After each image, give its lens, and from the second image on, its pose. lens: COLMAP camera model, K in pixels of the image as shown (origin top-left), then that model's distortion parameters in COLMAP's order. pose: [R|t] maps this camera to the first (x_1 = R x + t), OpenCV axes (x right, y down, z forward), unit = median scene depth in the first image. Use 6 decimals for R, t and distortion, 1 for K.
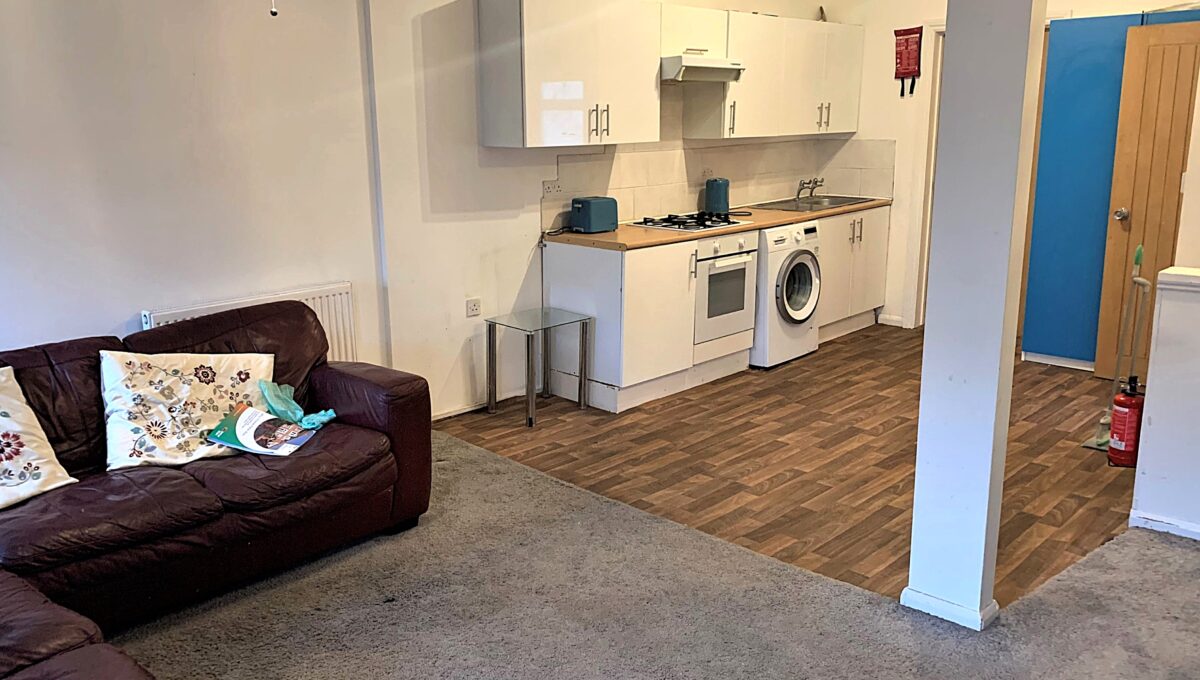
lens RADIAL K [[929.9, 0, 600.0], [0, 929.9, 340.0], [0, 0, 1]] dist [0.046729, -0.005288]
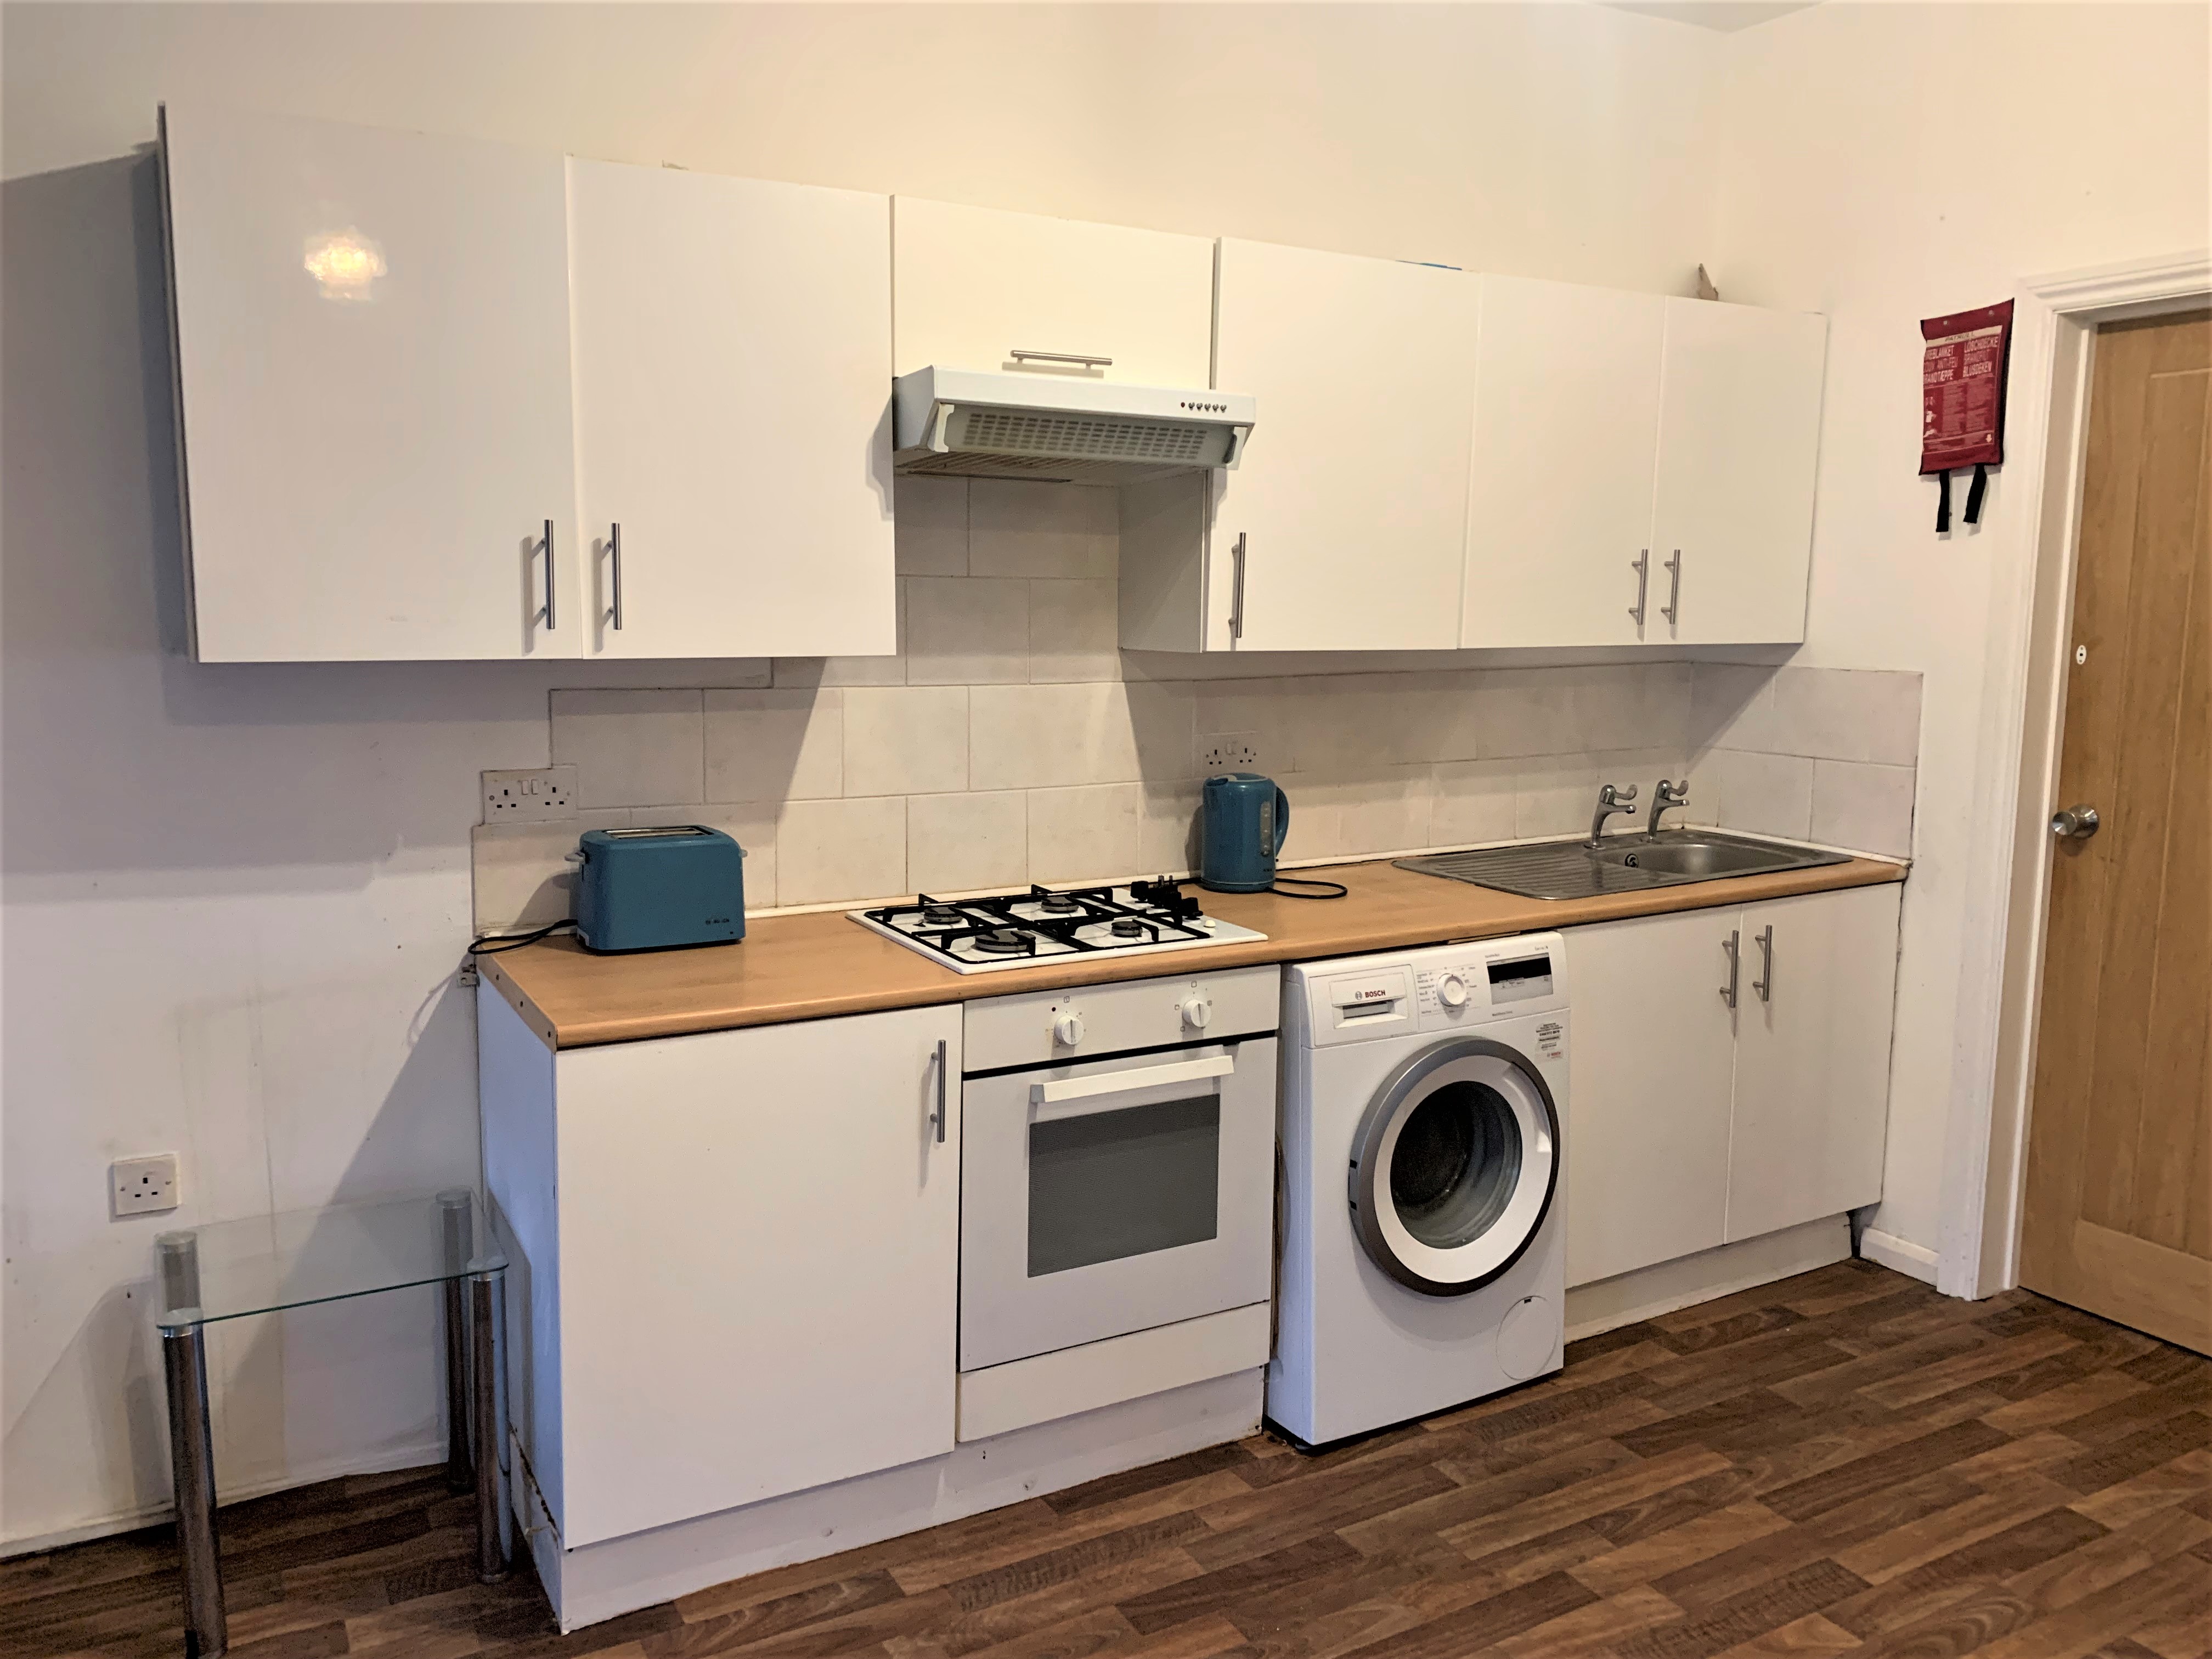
lens RADIAL K [[1696.2, 0, 1106.0], [0, 1696.2, 829.5], [0, 0, 1]] dist [0.044580, -0.006829]
pose [[0.956747, 0.059009, -0.284875, 0.255885], [-0.086603, 0.992589, -0.085247, -0.106335], [0.277733, 0.106231, 0.954767, 0.459350]]
